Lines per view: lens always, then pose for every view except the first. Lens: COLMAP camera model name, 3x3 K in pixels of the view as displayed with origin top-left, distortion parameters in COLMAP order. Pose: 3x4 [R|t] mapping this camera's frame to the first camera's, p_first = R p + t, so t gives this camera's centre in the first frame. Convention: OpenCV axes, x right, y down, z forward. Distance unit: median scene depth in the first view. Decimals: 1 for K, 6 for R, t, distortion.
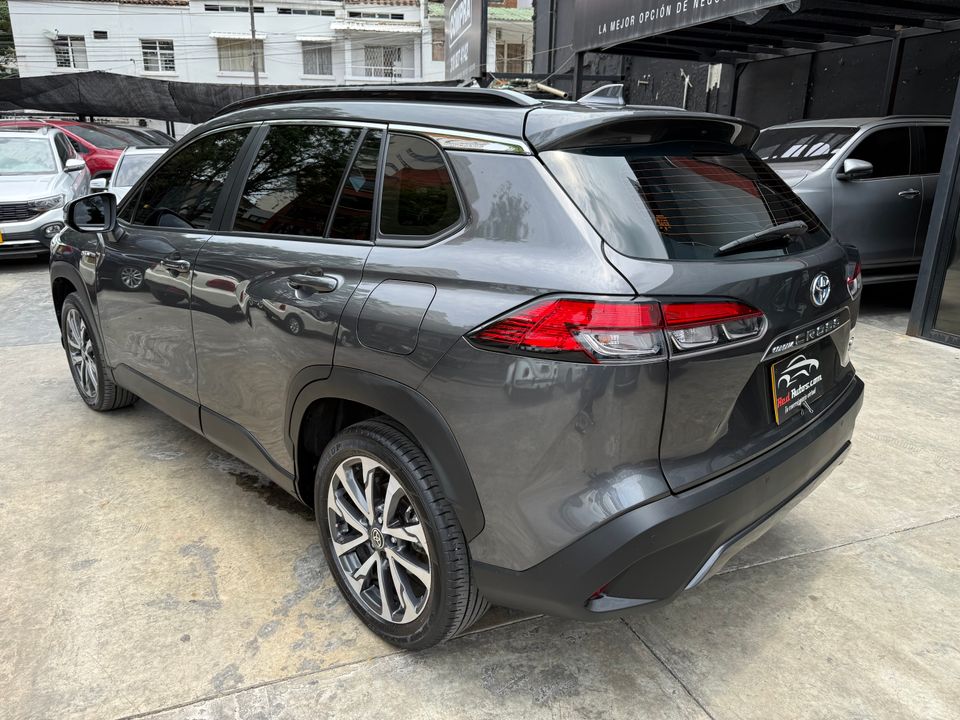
lens RADIAL K [[681.6, 0, 480.0], [0, 681.6, 360.0], [0, 0, 1]] dist [0.019404, -0.030726]
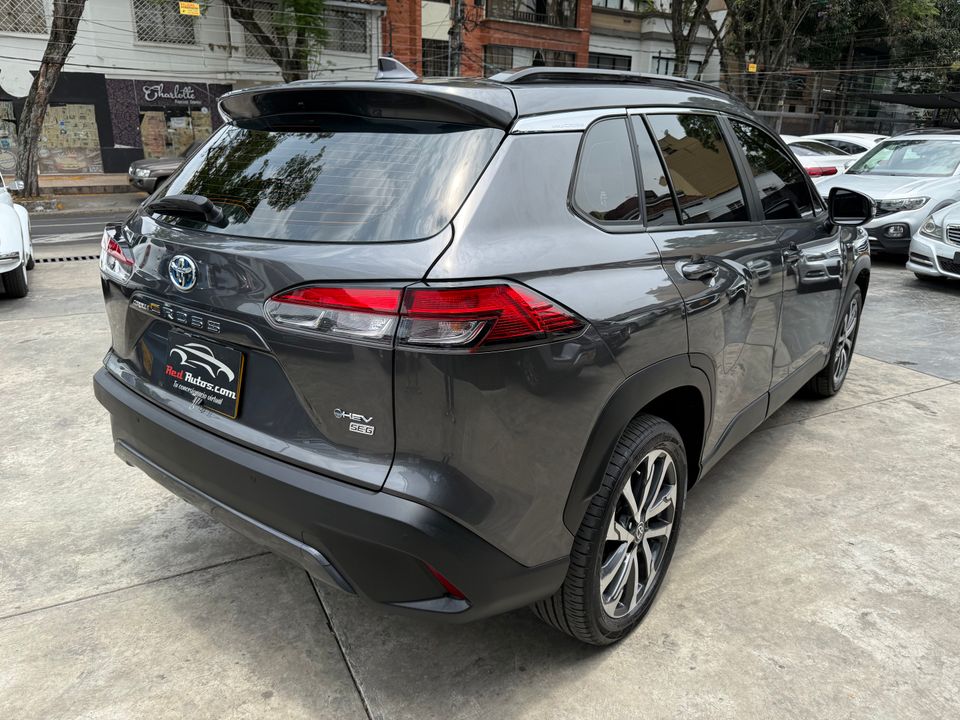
lens RADIAL K [[681.6, 0, 480.0], [0, 681.6, 360.0], [0, 0, 1]] dist [0.019404, -0.030726]
pose [[0.113679, 0.291170, -0.949893, 0.769204], [-0.305337, 0.920058, 0.245484, -0.181420], [0.945434, 0.262132, 0.193496, 0.655470]]
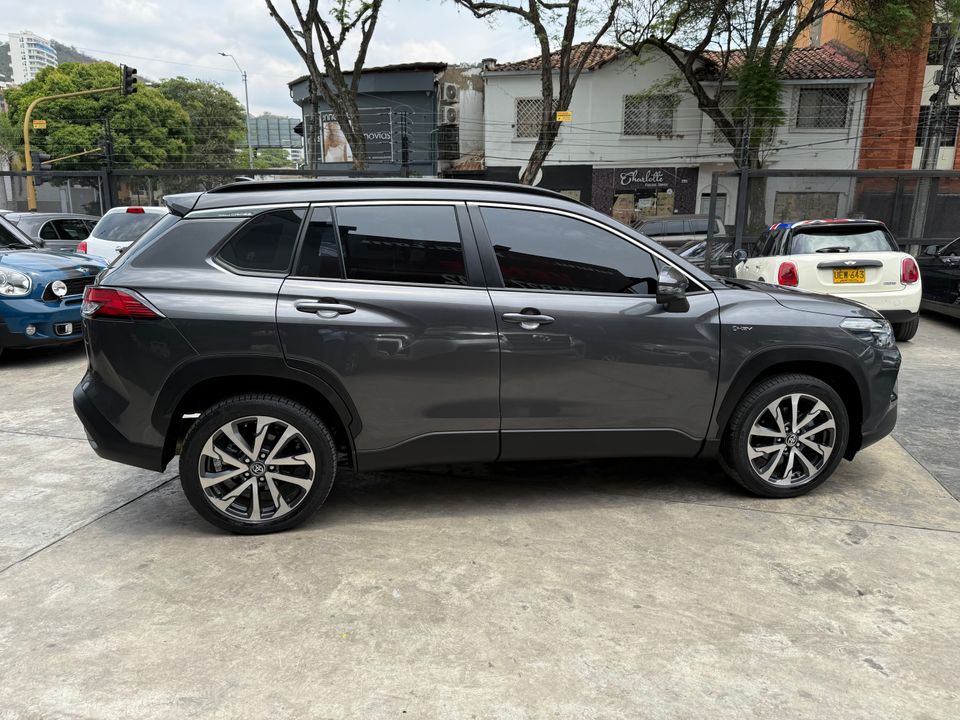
lens RADIAL K [[680.0, 0, 480.0], [0, 680.0, 360.0], [0, 0, 1]] dist [0.023412, -0.030772]
pose [[-0.575814, 0.155487, -0.802659, 0.807062], [-0.256696, 0.897723, 0.358052, -0.473779], [0.776238, 0.412211, -0.477009, 1.540346]]
